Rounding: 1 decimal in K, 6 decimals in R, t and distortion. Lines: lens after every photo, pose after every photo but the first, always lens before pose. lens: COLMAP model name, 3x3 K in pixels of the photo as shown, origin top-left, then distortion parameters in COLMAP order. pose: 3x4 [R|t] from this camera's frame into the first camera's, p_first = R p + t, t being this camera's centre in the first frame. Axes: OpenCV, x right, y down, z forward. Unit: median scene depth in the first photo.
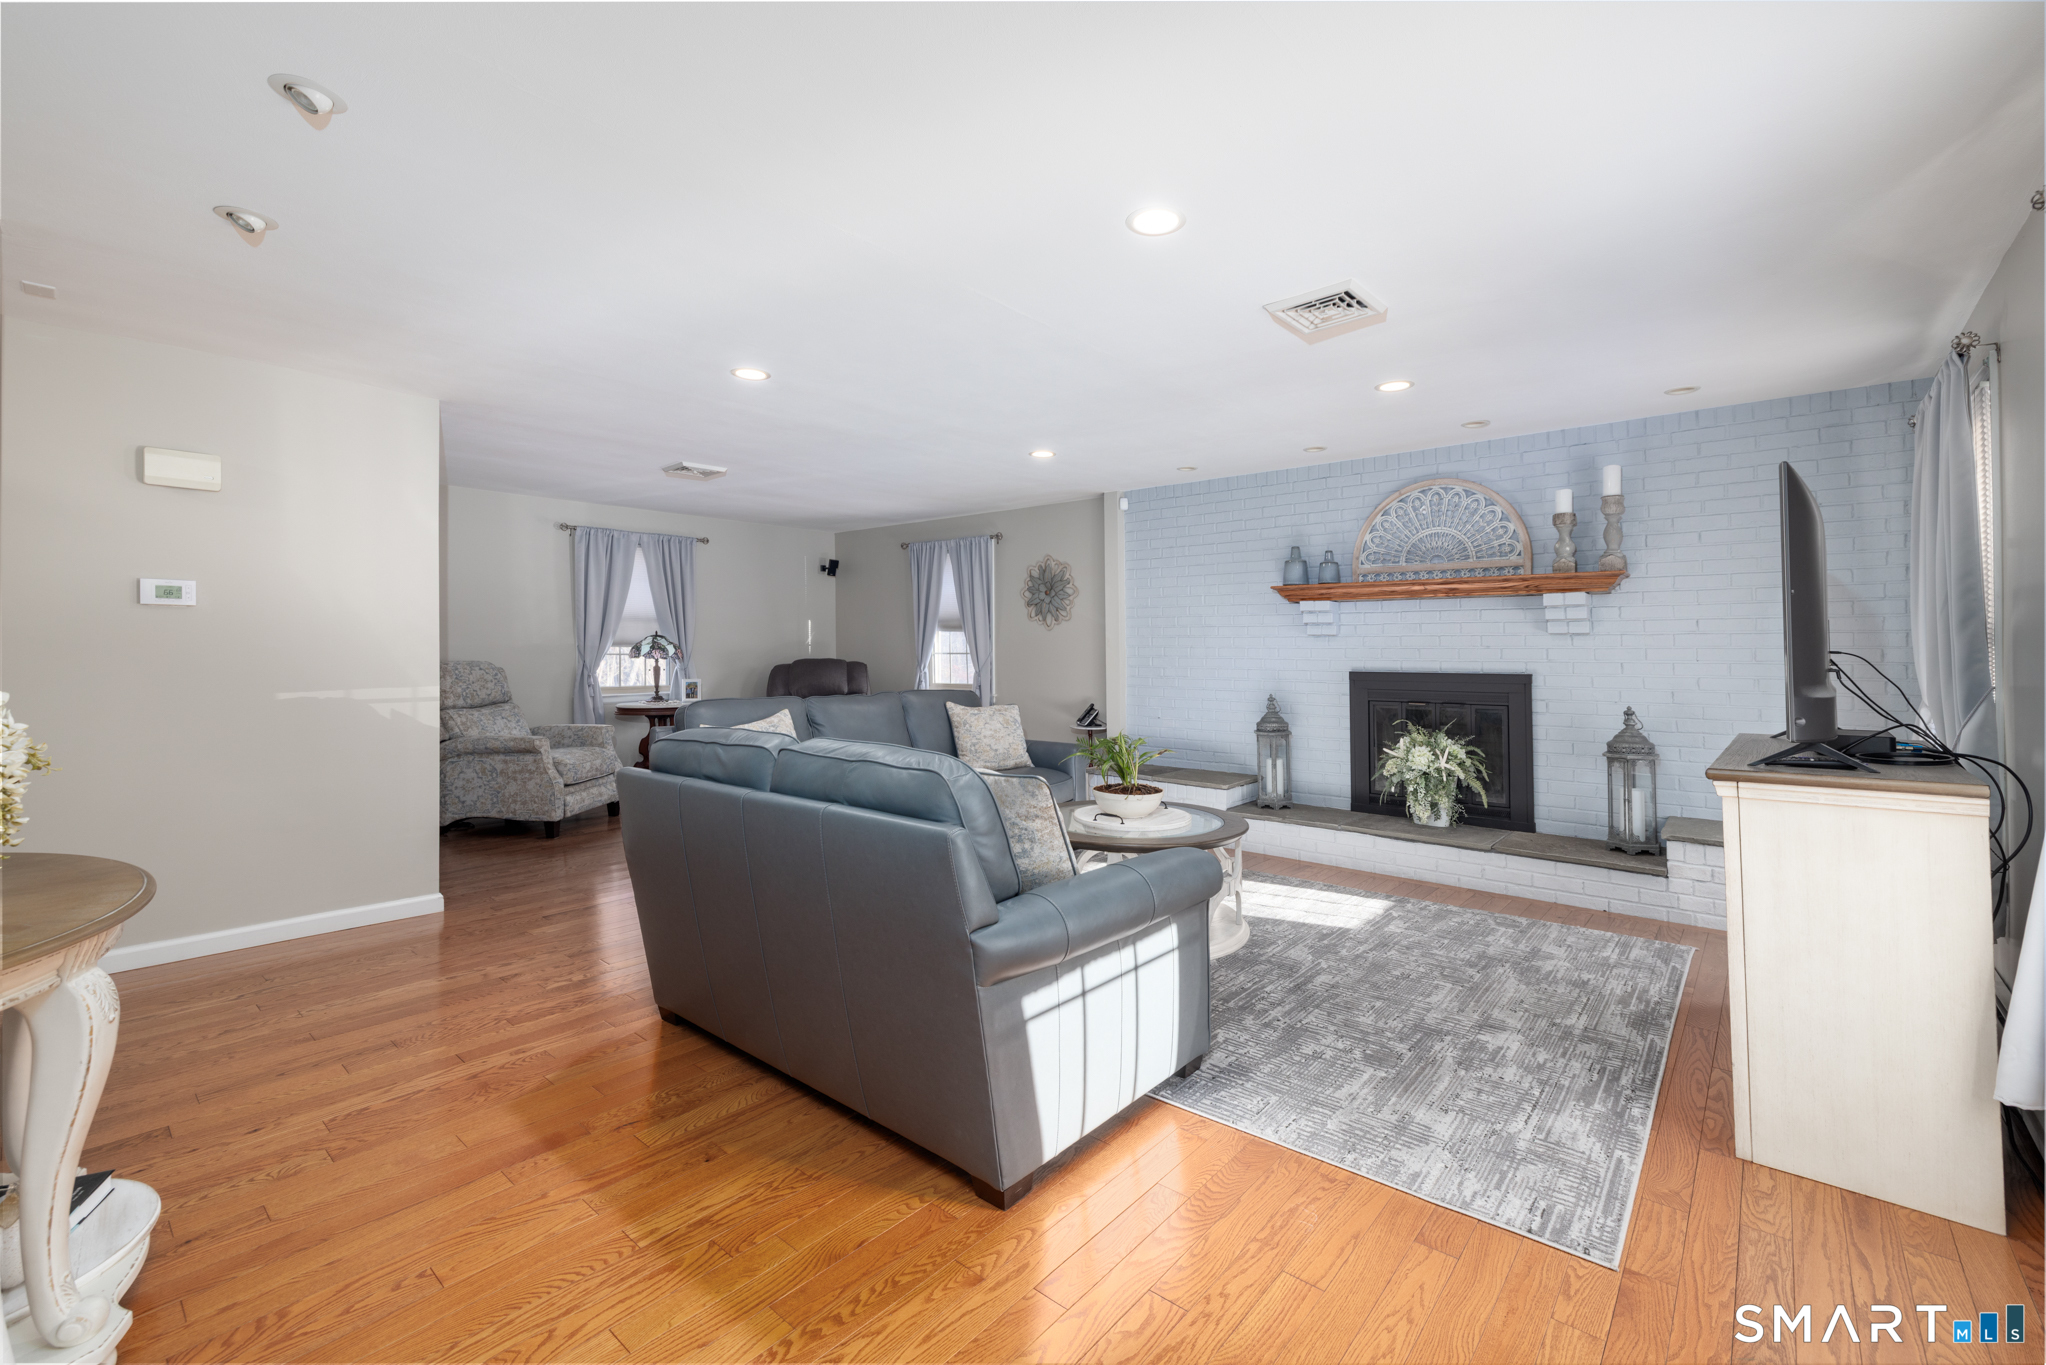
lens RADIAL K [[861.1, 0, 1028.6], [0, 861.1, 656.5], [0, 0, 1]] dist [0.000510, -0.000156]
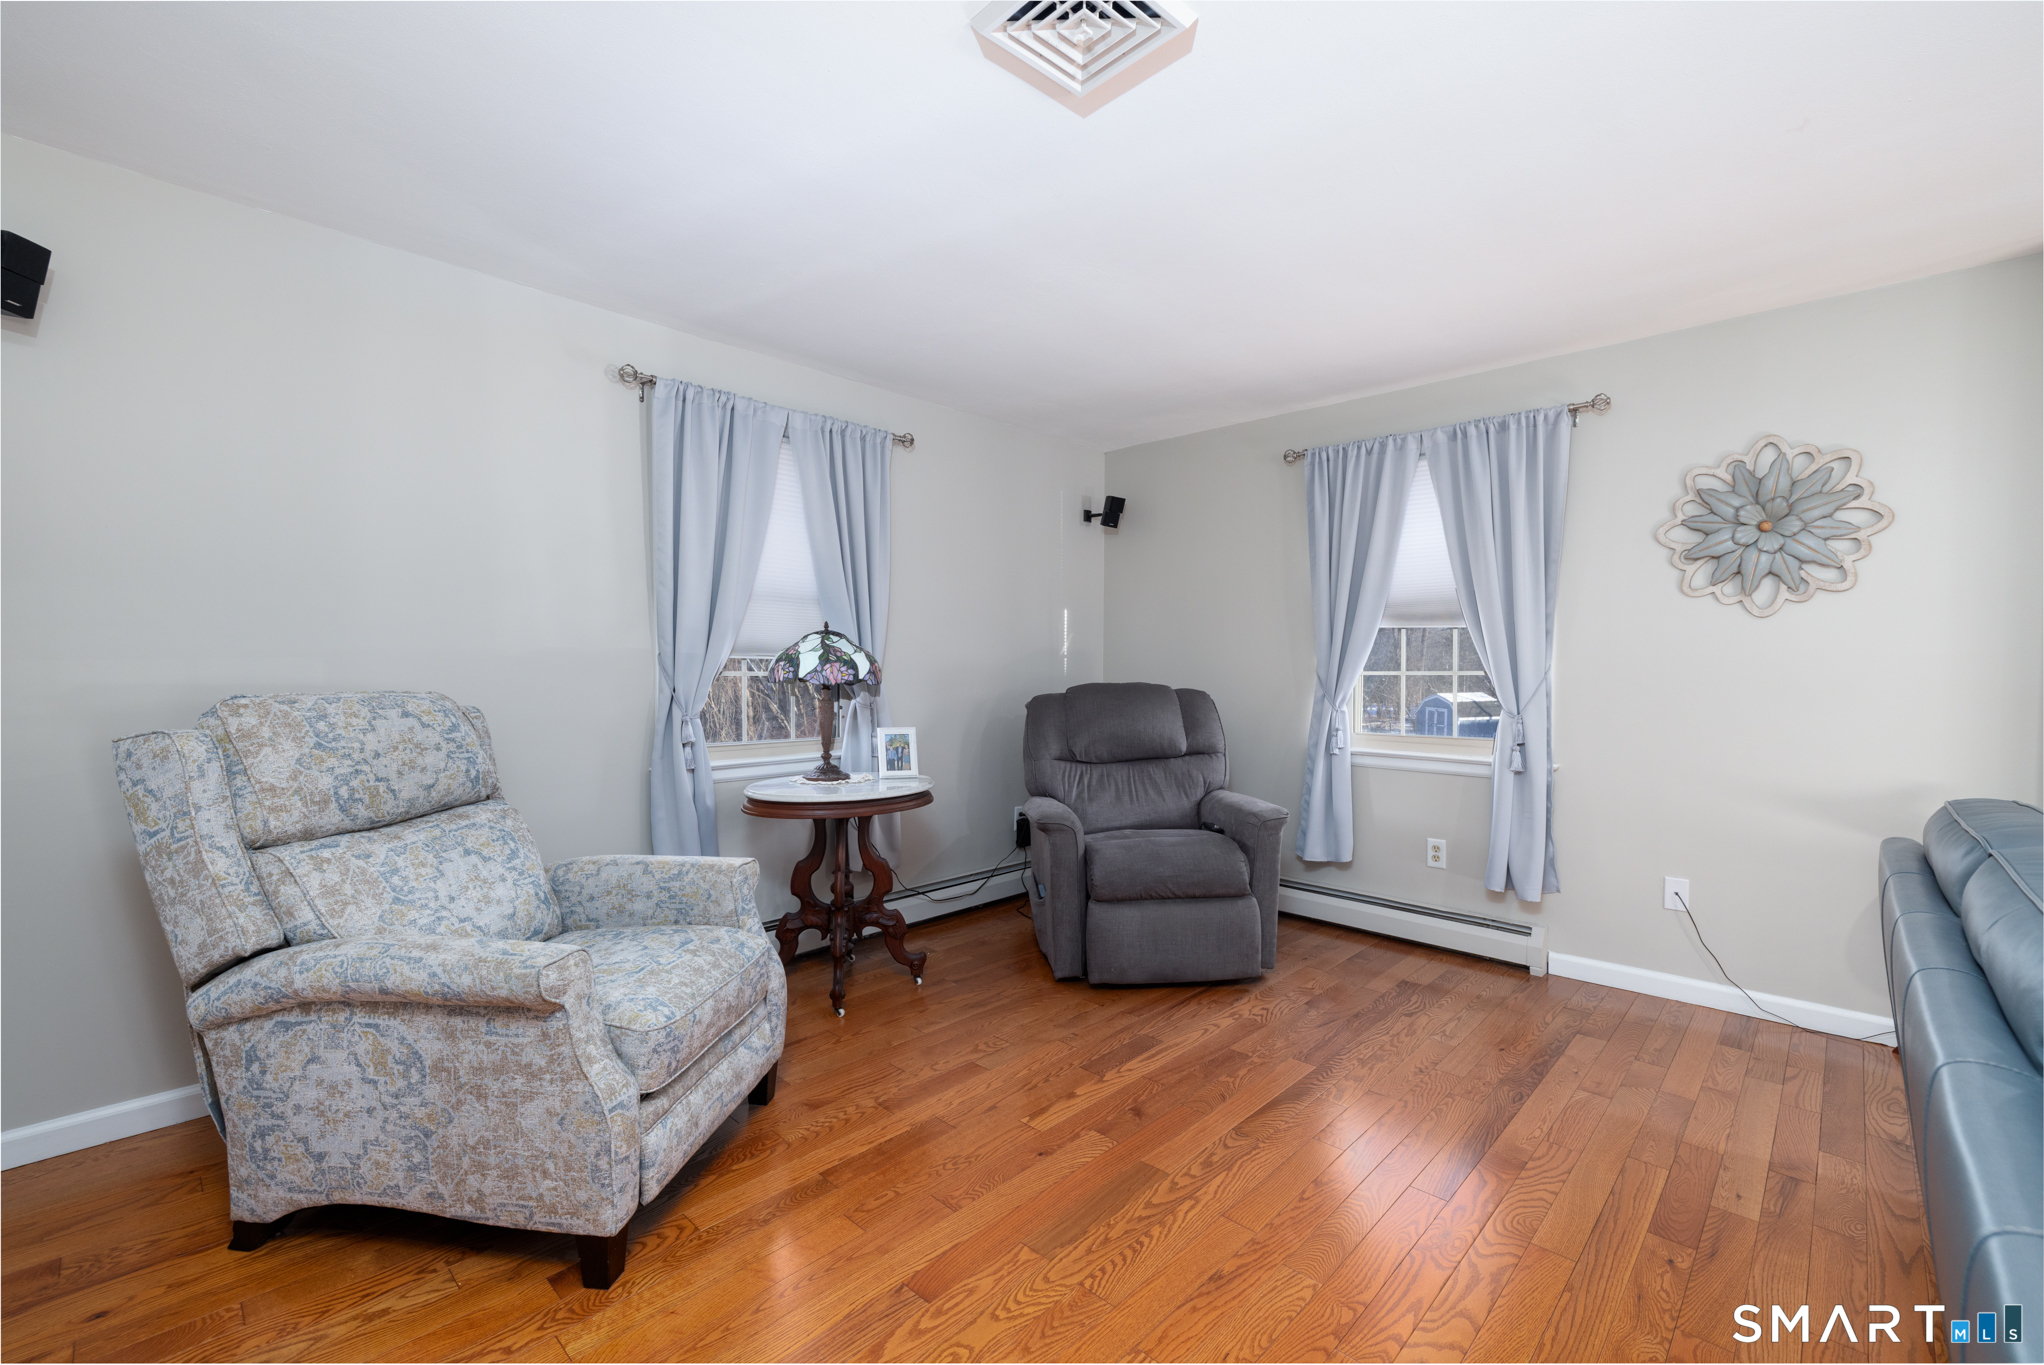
lens RADIAL K [[858.4, 0, 1022.0], [0, 858.4, 682.5], [0, 0, 1]] dist [-0.001722, -0.000342]
pose [[0.998657, 0.002523, -0.051747, -0.313609], [-0.002173, 0.999974, 0.006805, -0.001291], [0.051763, -0.006683, 0.998637, 0.568228]]
